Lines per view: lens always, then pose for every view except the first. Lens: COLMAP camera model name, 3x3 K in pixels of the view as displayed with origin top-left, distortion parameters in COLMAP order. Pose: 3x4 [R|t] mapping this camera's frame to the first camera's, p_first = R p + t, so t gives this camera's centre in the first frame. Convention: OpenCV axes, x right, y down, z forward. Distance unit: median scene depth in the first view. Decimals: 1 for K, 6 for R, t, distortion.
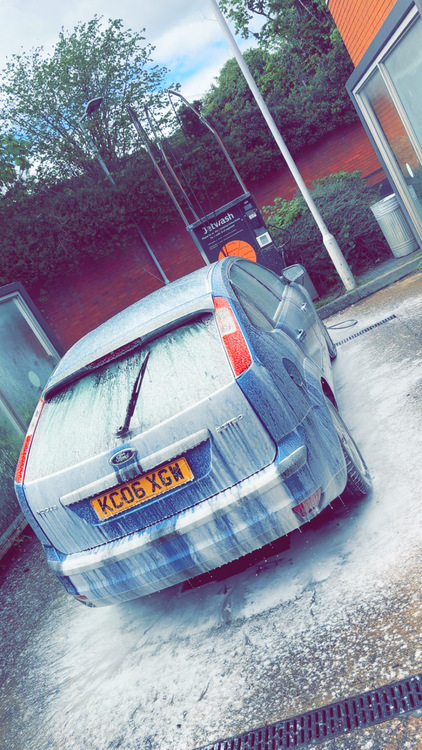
lens RADIAL K [[591.6, 0, 207.3], [0, 591.6, 378.5], [0, 0, 1]] dist [-0.000213, 0.002828]
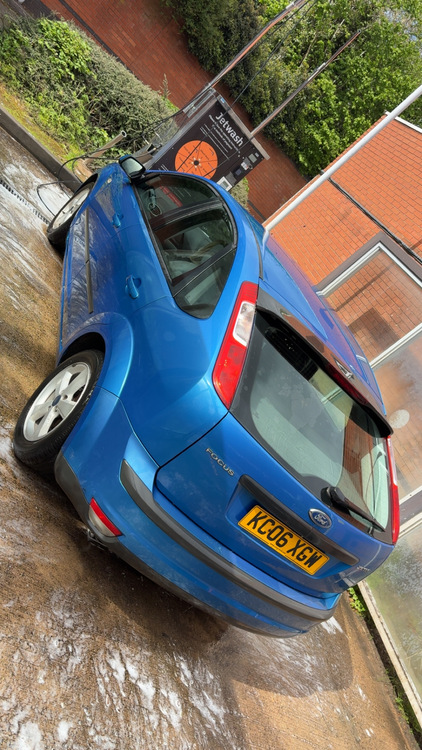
lens RADIAL K [[591.6, 0, 207.3], [0, 591.6, 378.5], [0, 0, 1]] dist [-0.000213, 0.002828]
pose [[0.185629, 0.703886, 0.685628, -0.185155], [-0.861680, 0.451972, -0.230714, 0.077110], [-0.472281, -0.547965, 0.690424, 0.113443]]
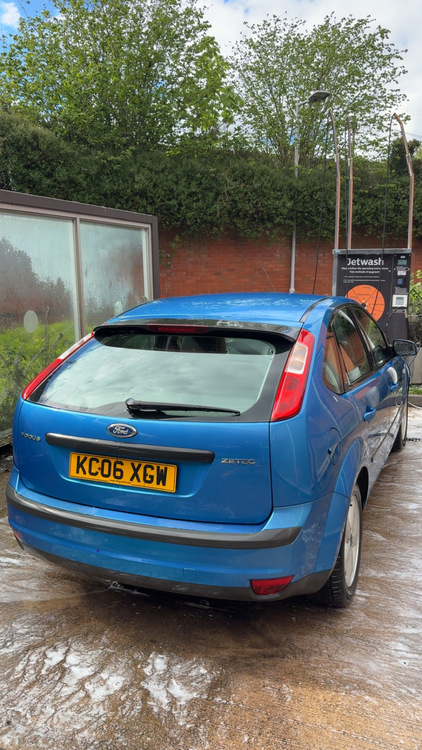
lens RADIAL K [[591.6, 0, 207.3], [0, 591.6, 378.5], [0, 0, 1]] dist [-0.000213, 0.002828]
pose [[0.853856, 0.504874, -0.126614, 0.009254], [-0.503813, 0.862759, 0.042655, -0.008674], [0.130773, 0.027369, 0.991035, 0.020235]]
